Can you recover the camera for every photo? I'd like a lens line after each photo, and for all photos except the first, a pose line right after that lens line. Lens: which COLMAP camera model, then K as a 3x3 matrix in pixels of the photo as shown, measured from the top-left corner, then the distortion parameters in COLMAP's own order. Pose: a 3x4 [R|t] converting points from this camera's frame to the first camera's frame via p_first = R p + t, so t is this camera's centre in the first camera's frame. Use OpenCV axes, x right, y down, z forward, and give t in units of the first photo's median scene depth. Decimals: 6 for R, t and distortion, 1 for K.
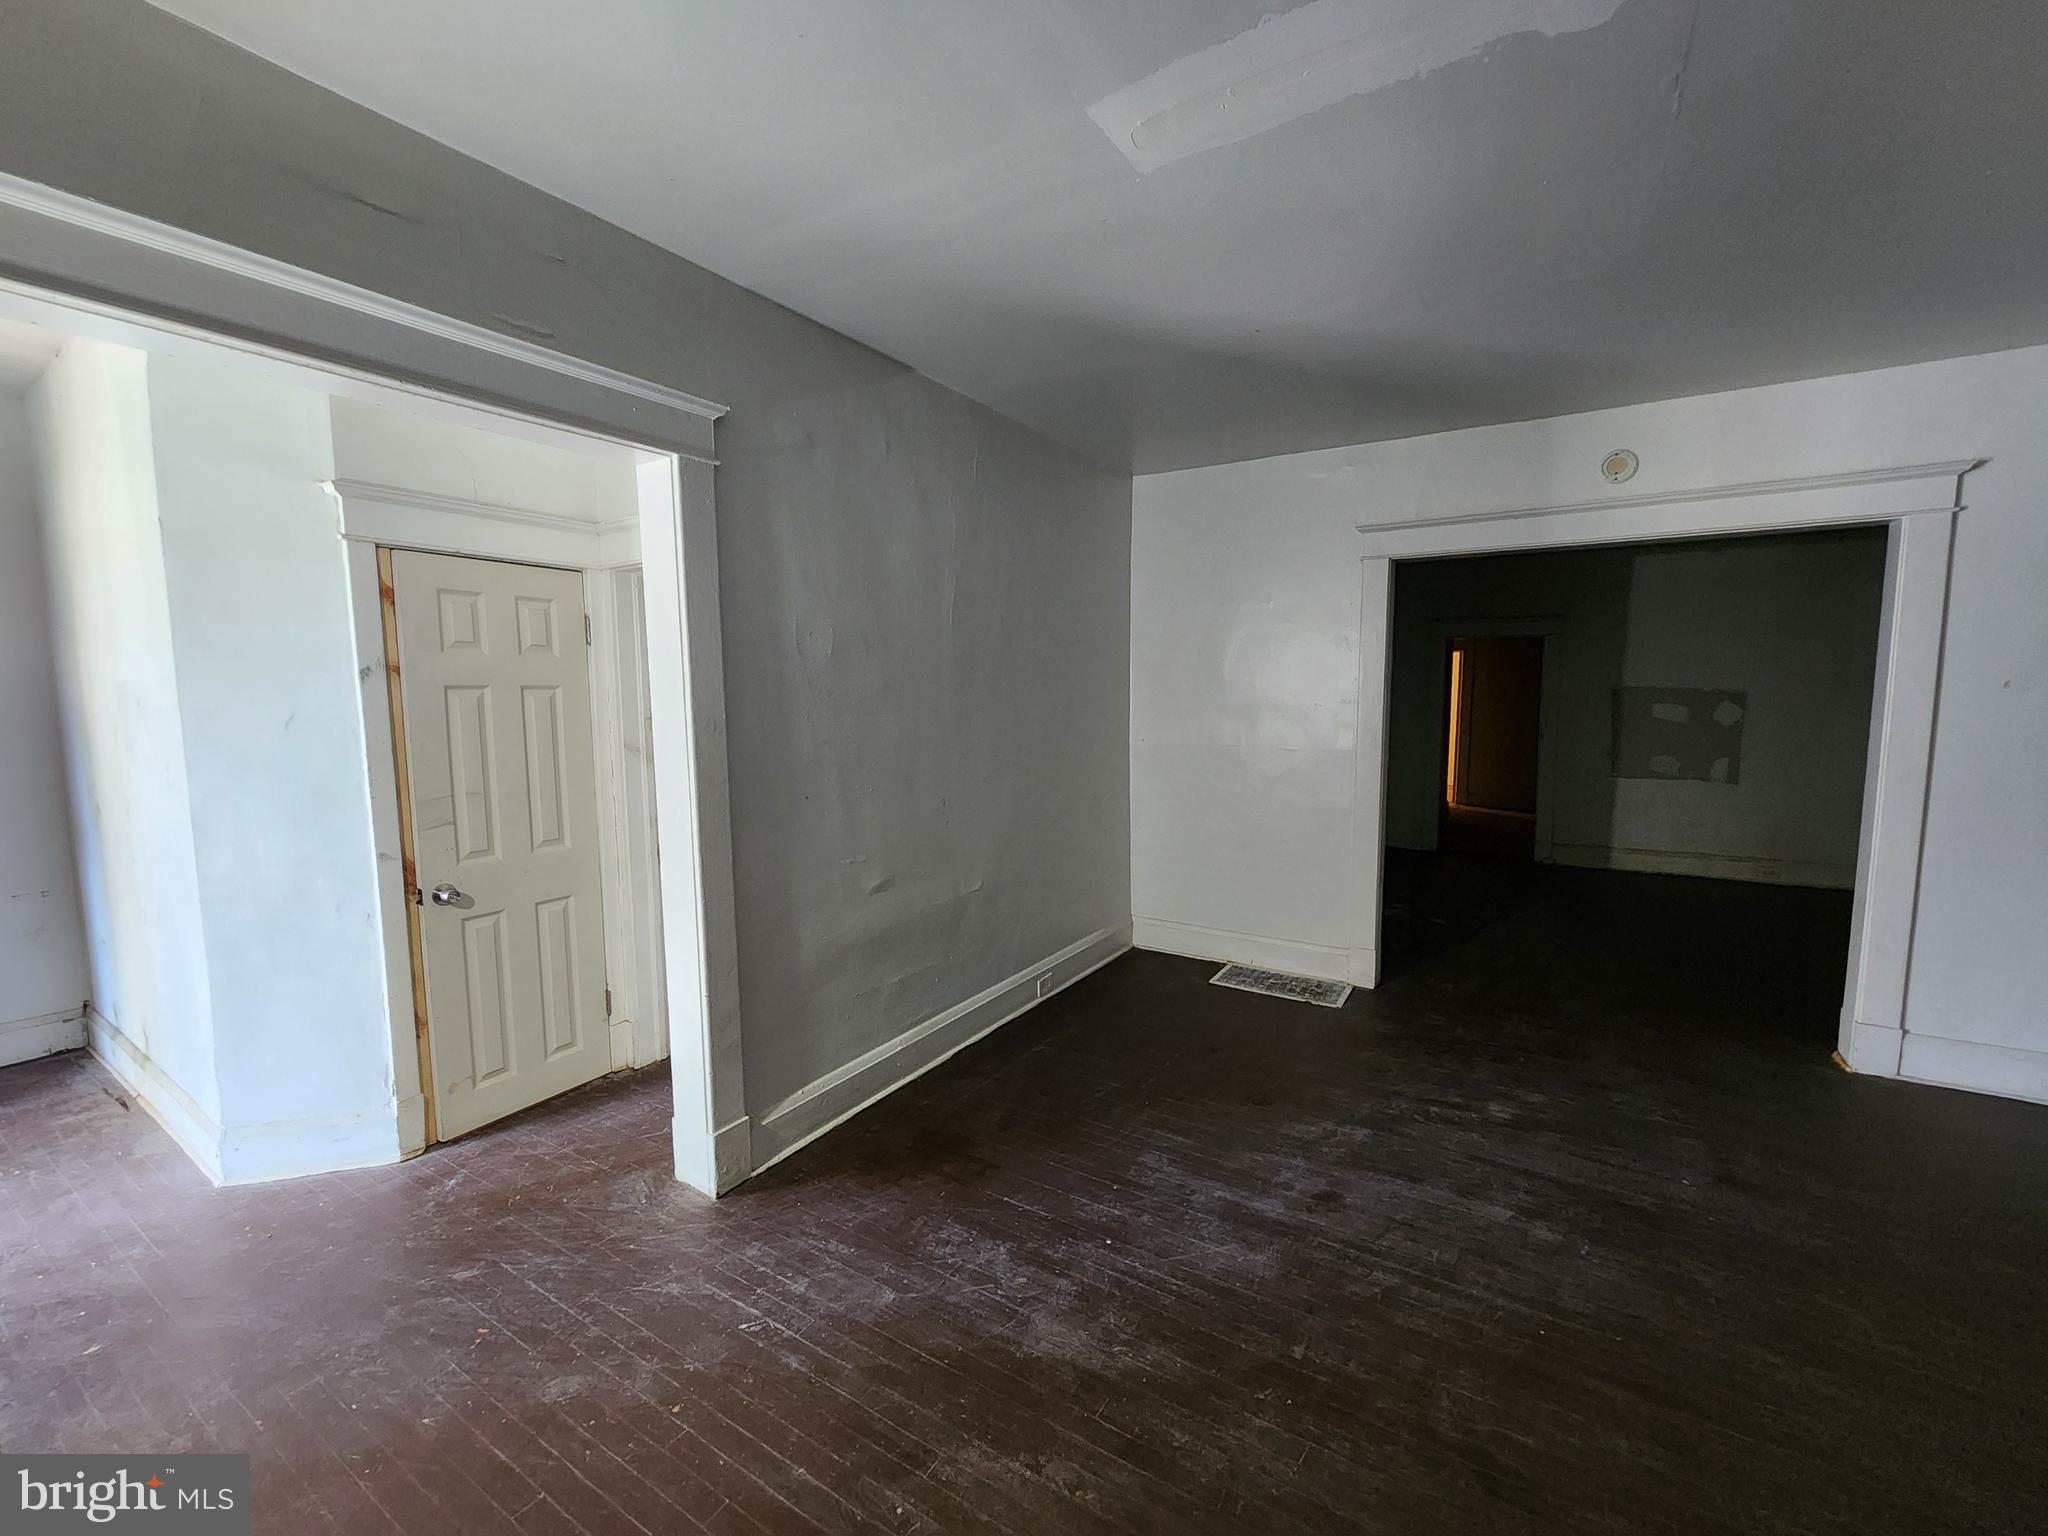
lens RADIAL K [[839.0, 0, 1042.0], [0, 839.0, 775.0], [0, 0, 1]] dist [-0.001421, 0.000988]
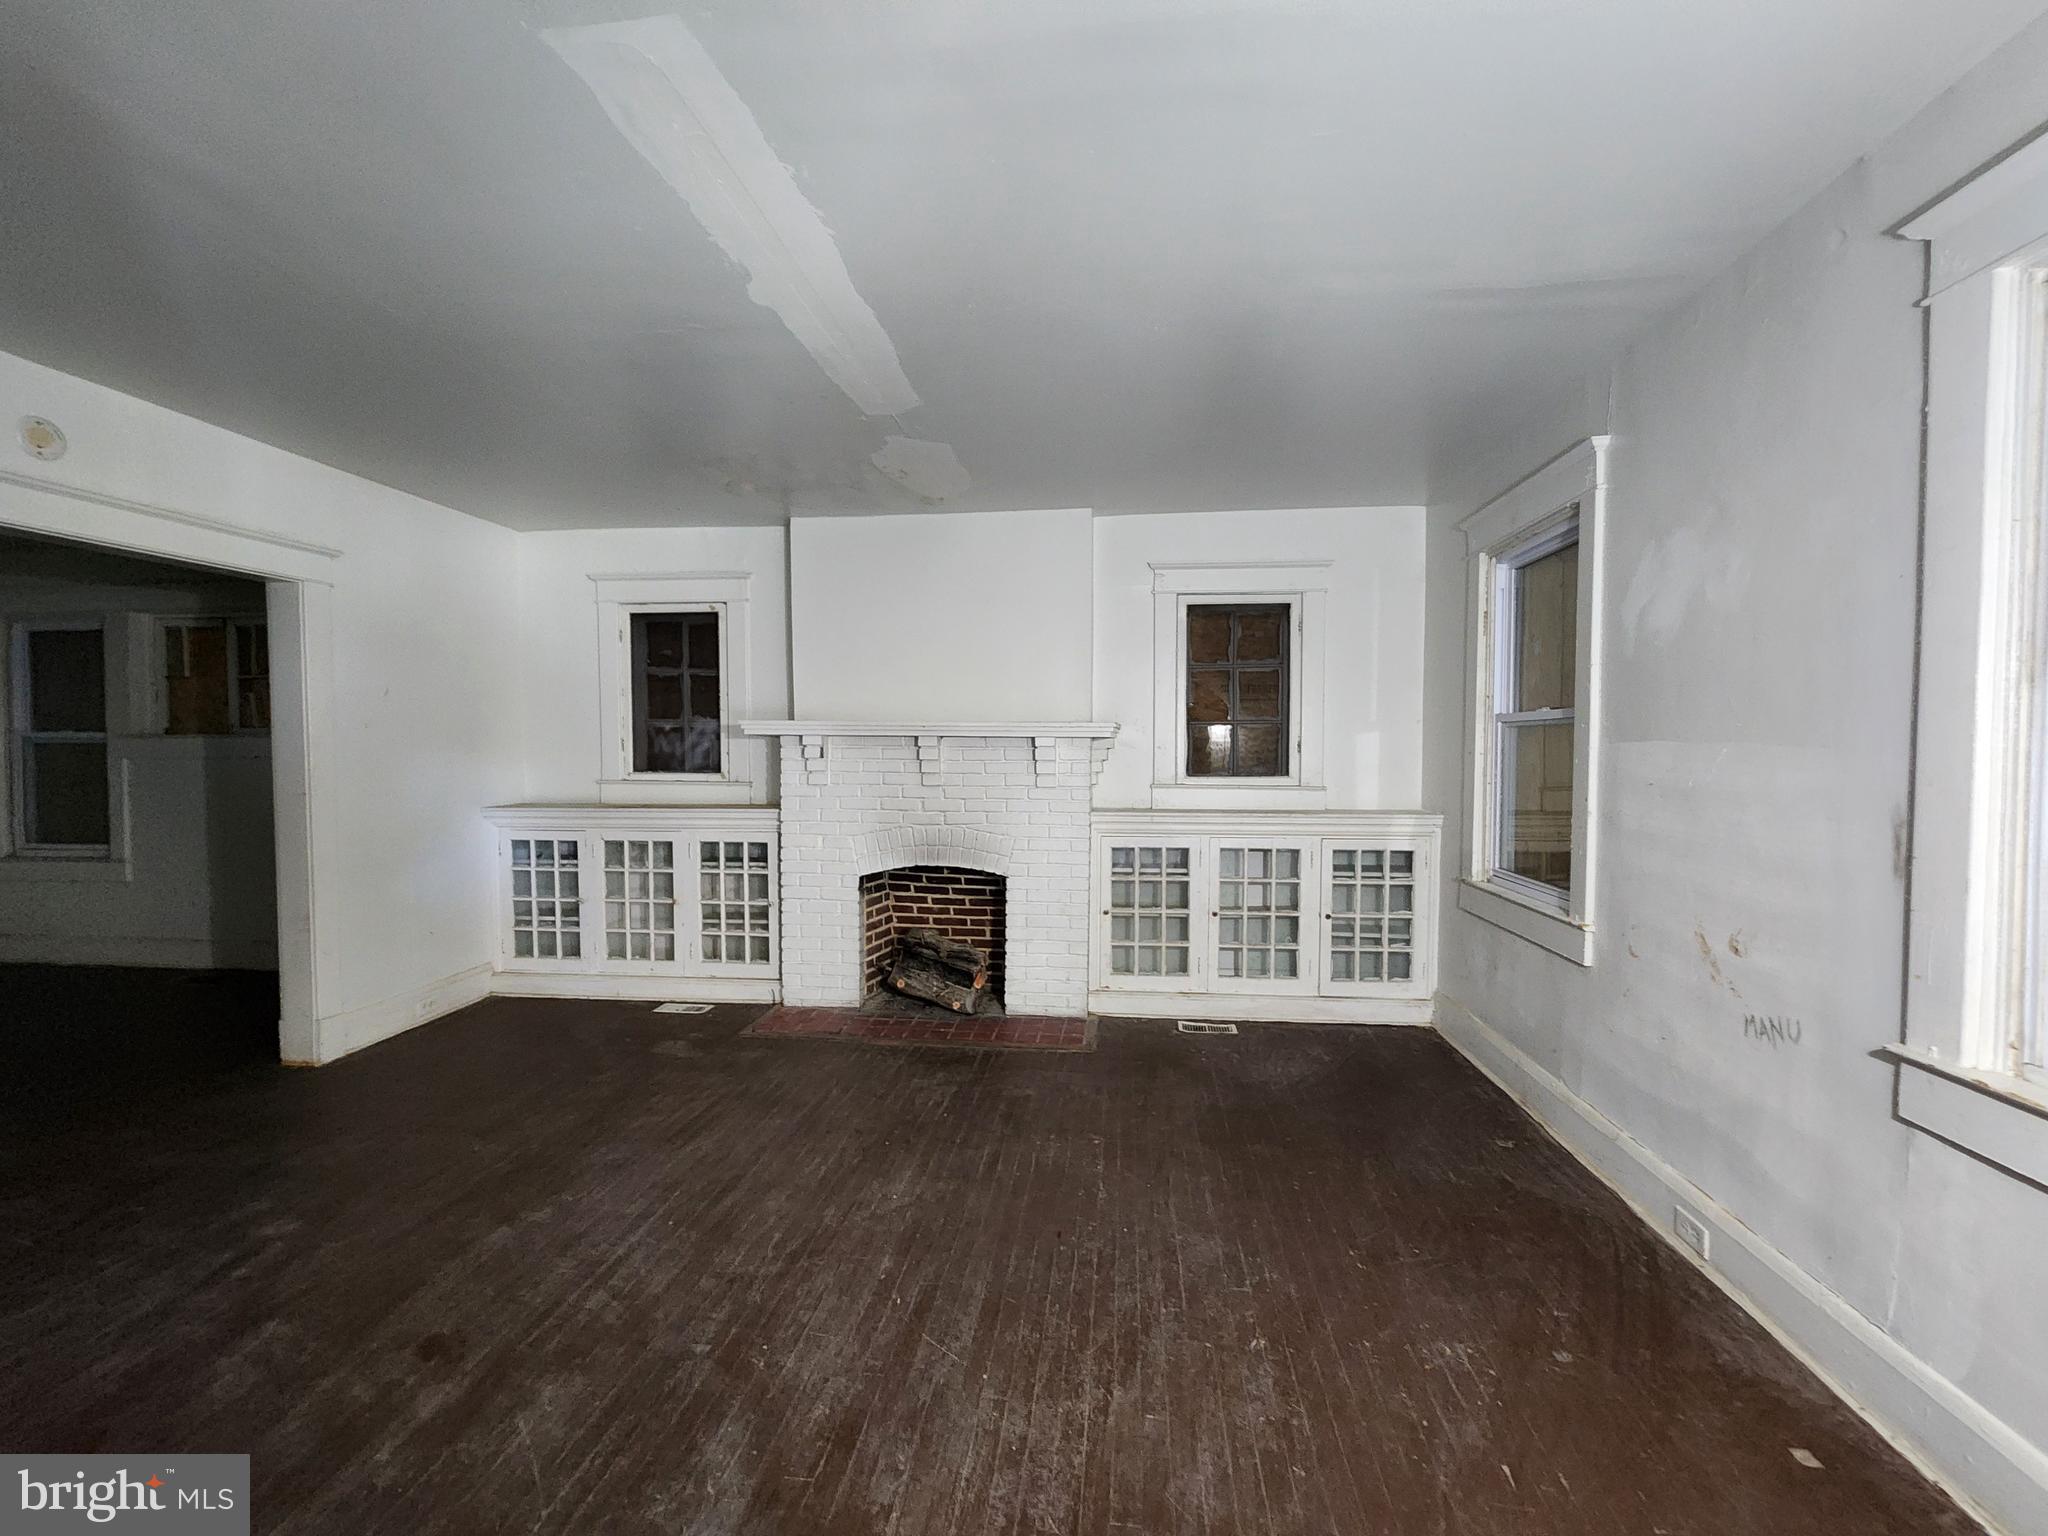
lens RADIAL K [[839.0, 0, 1042.0], [0, 839.0, 775.0], [0, 0, 1]] dist [-0.001421, 0.000988]
pose [[-0.438504, -0.028451, 0.898279, -0.597733], [0.091629, 0.992875, 0.076176, -0.040347], [-0.894046, 0.115712, -0.432772, 0.753256]]
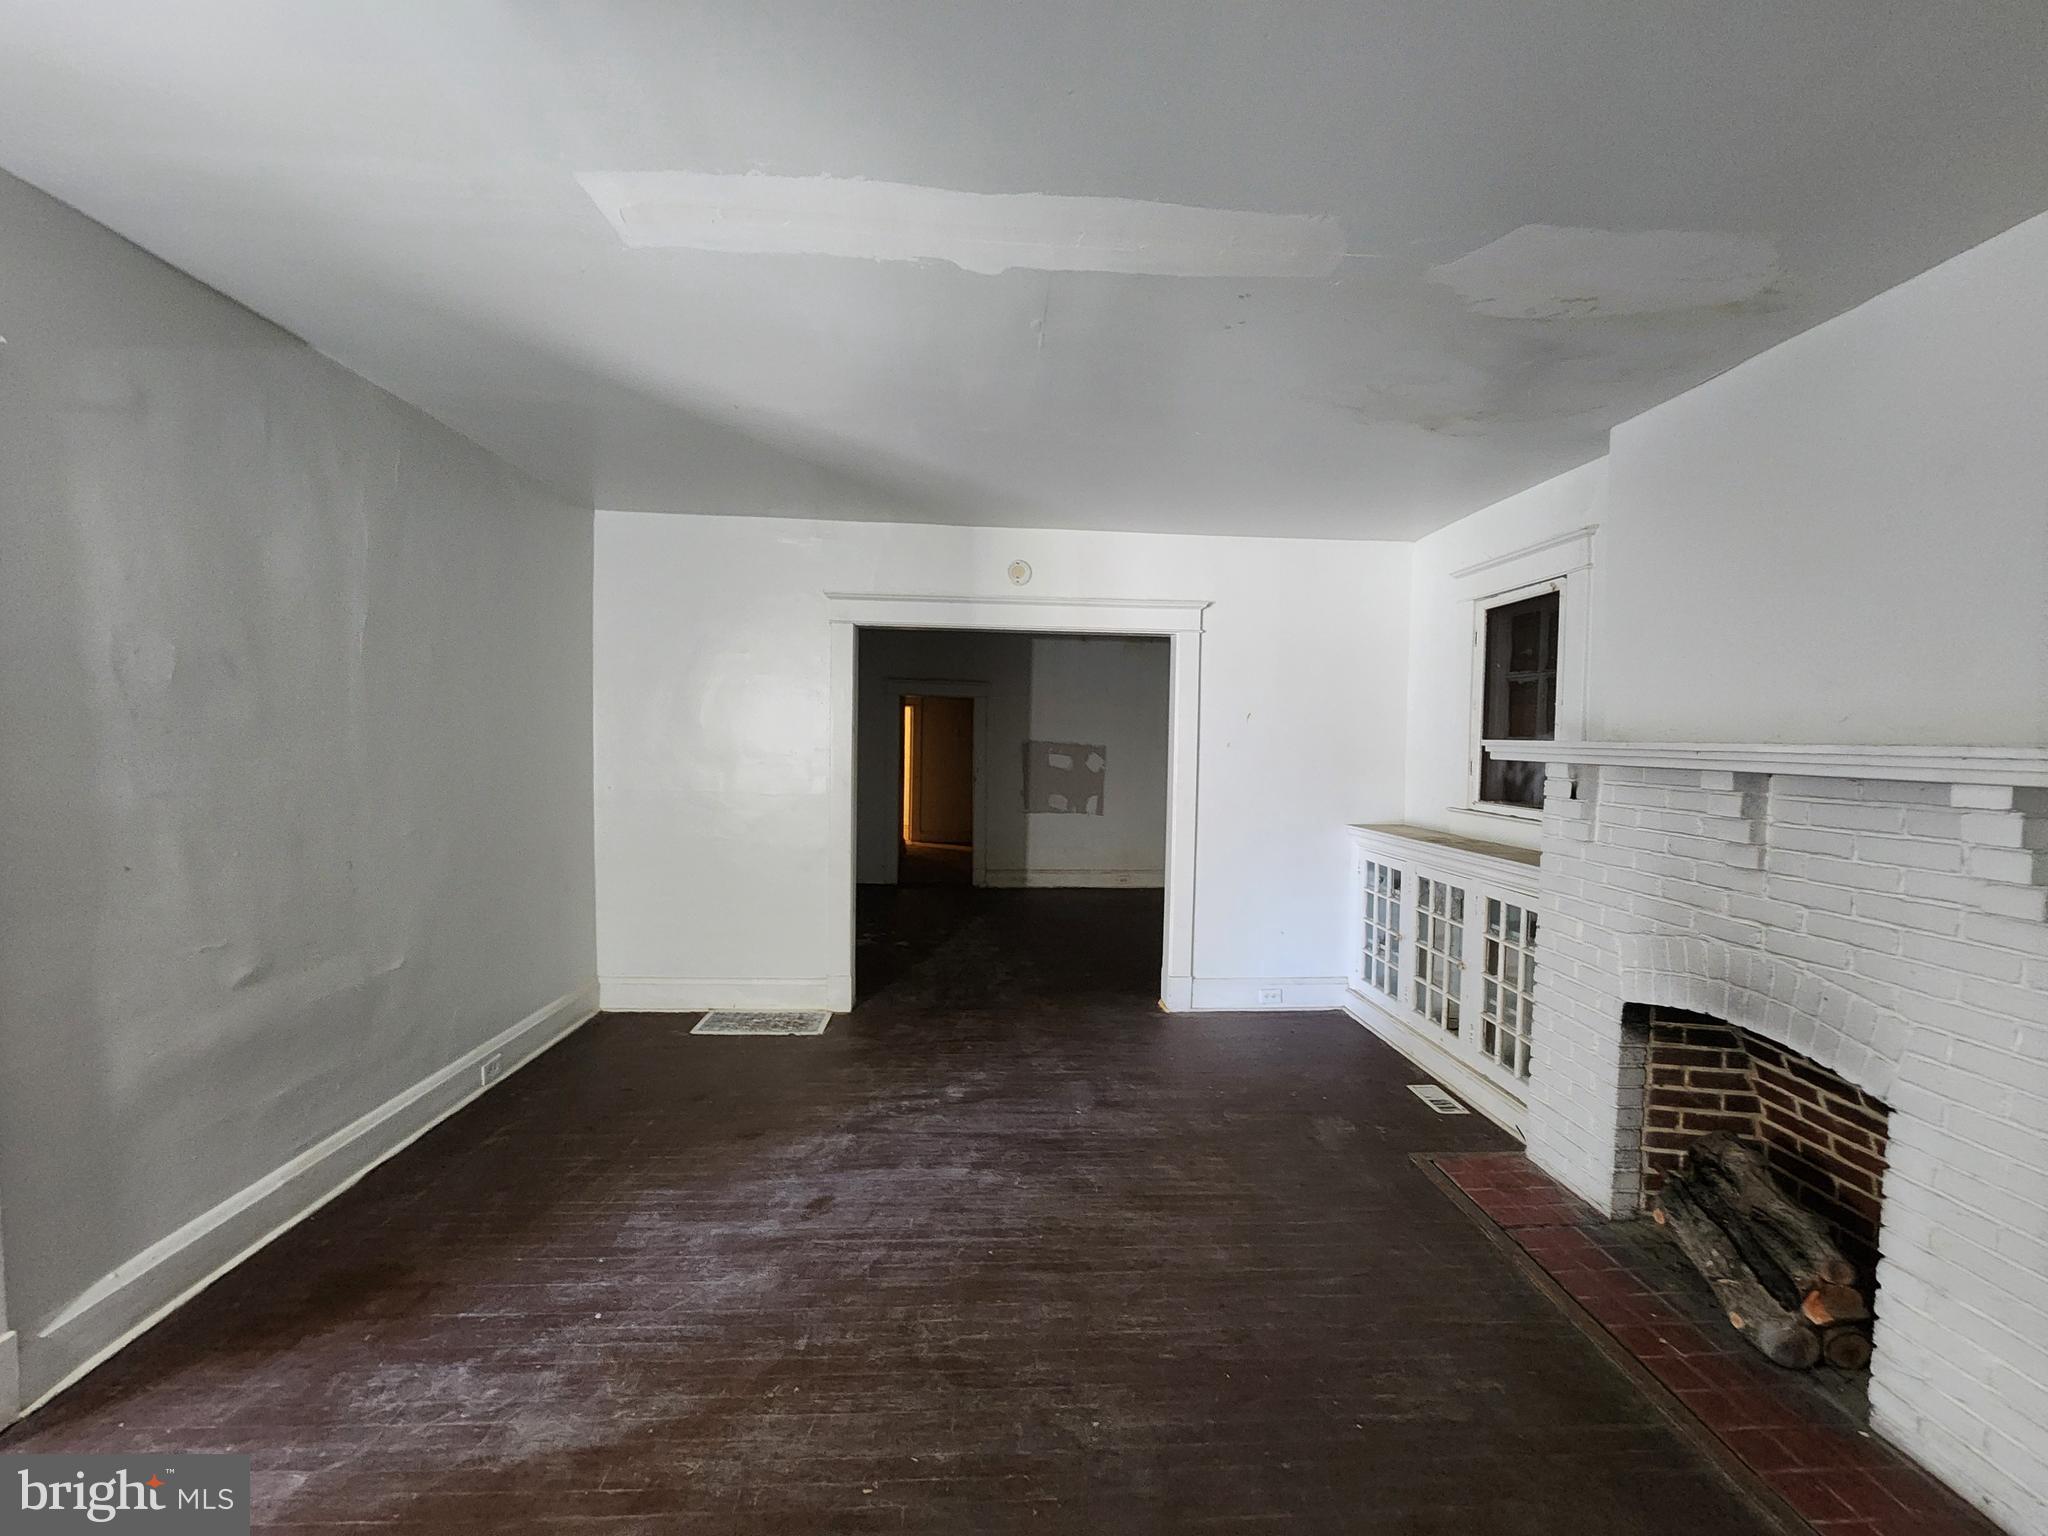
lens RADIAL K [[839.0, 0, 1042.0], [0, 839.0, 775.0], [0, 0, 1]] dist [-0.001421, 0.000988]
pose [[0.815527, -0.003810, 0.578707, -0.051811], [0.036160, 0.998360, -0.044384, 0.006876], [-0.577588, 0.057123, 0.814327, -0.085263]]
